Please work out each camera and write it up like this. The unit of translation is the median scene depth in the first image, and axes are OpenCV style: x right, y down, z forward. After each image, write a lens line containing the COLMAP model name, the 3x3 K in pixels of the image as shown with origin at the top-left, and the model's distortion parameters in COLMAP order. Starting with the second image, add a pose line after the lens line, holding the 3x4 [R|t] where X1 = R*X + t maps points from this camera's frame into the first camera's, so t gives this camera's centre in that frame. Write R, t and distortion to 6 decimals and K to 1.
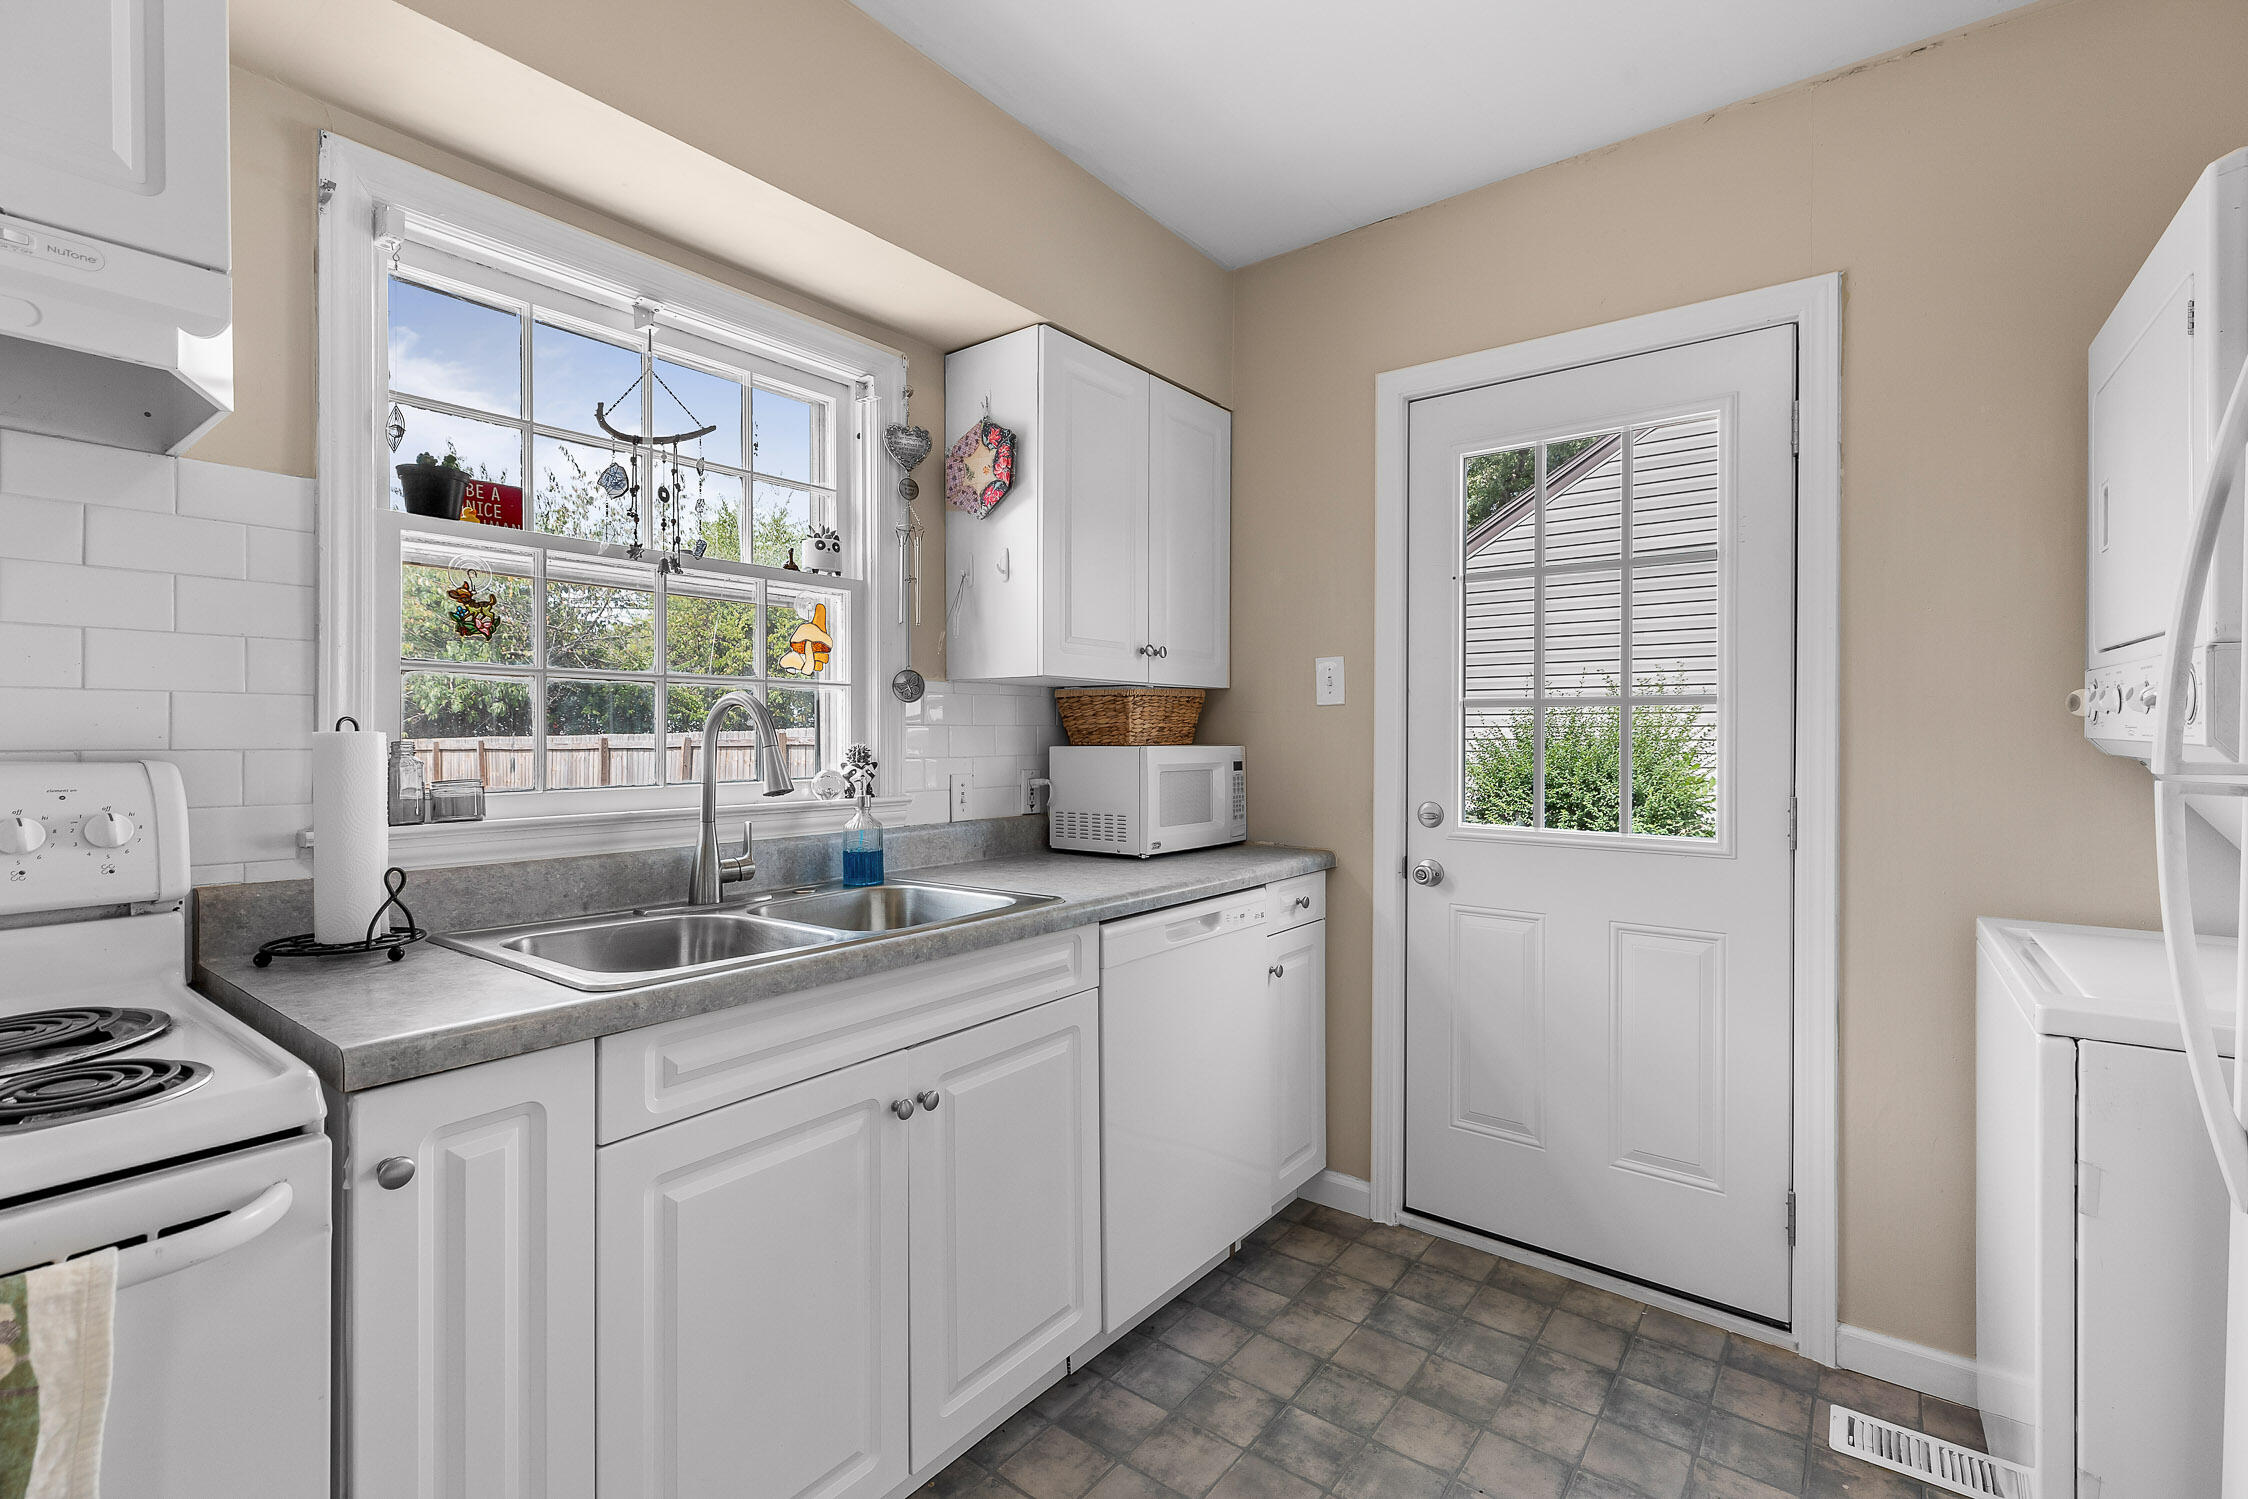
lens RADIAL K [[1012.2, 0, 1108.2], [0, 1012.2, 735.1], [0, 0, 1]] dist [0.003911, -0.000505]
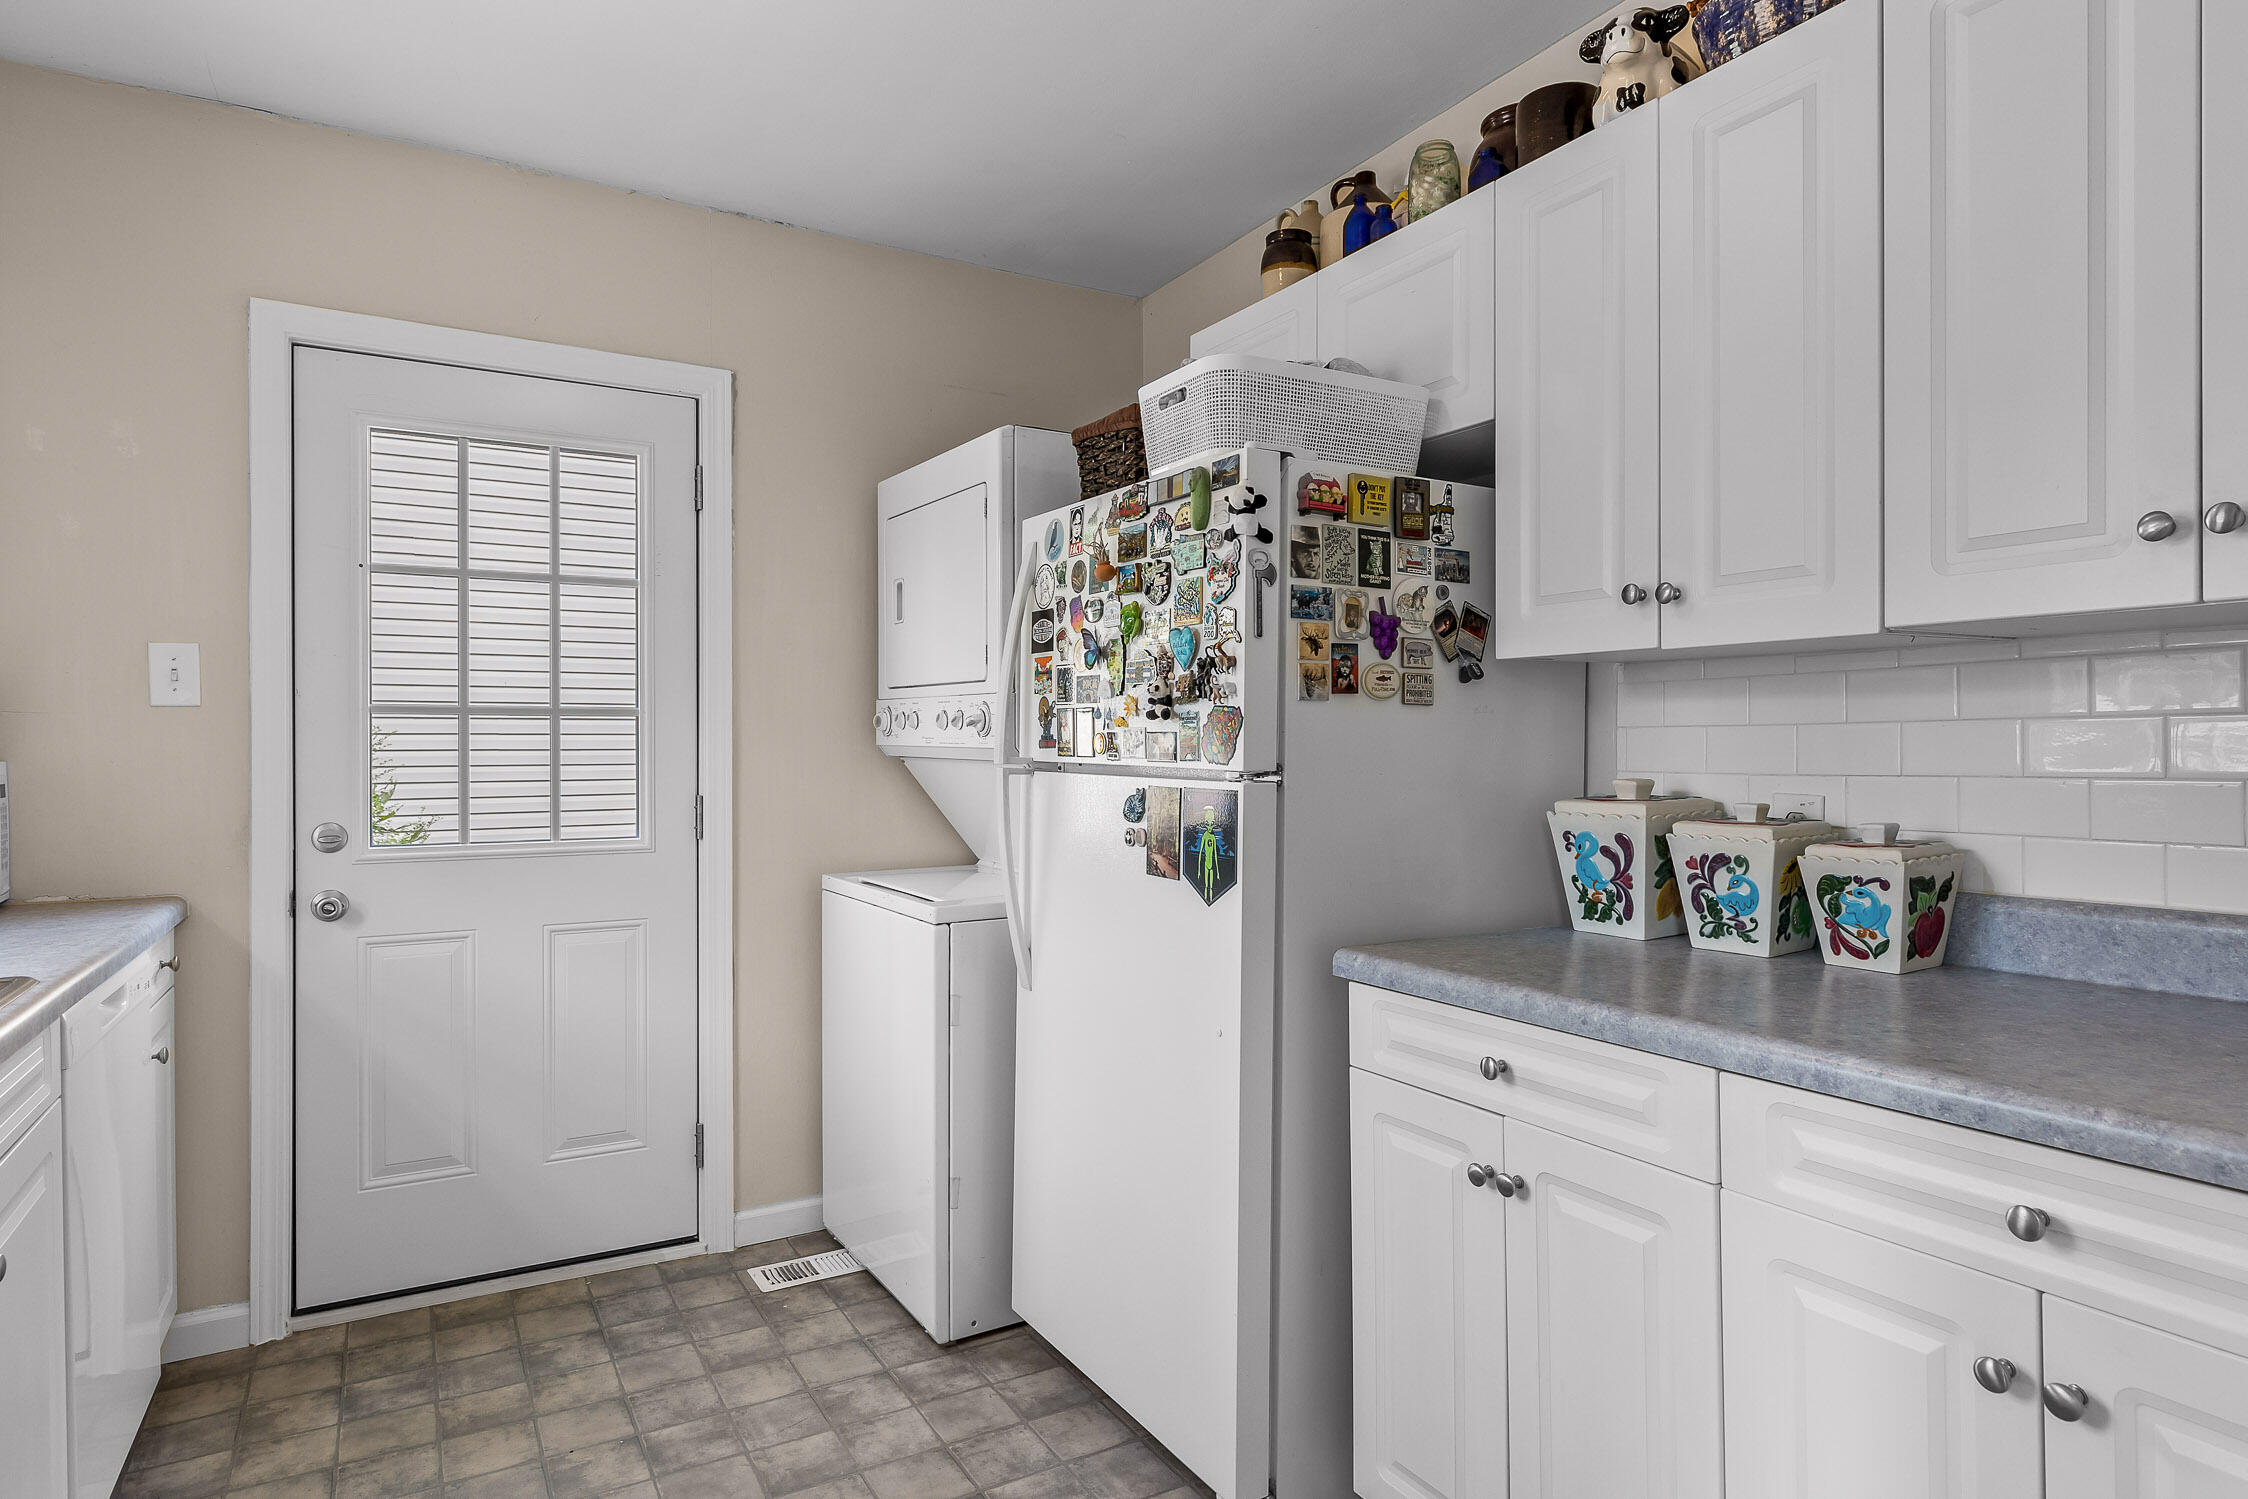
lens RADIAL K [[1325.0, 0, 1108.2], [0, 1325.0, 764.9], [0, 0, 1]] dist [0.016079, 0.002326]
pose [[0.382566, -0.015964, 0.923790, -0.584899], [0.004566, 0.999871, 0.015388, 0.003051], [-0.923917, -0.001669, 0.382590, -0.048682]]
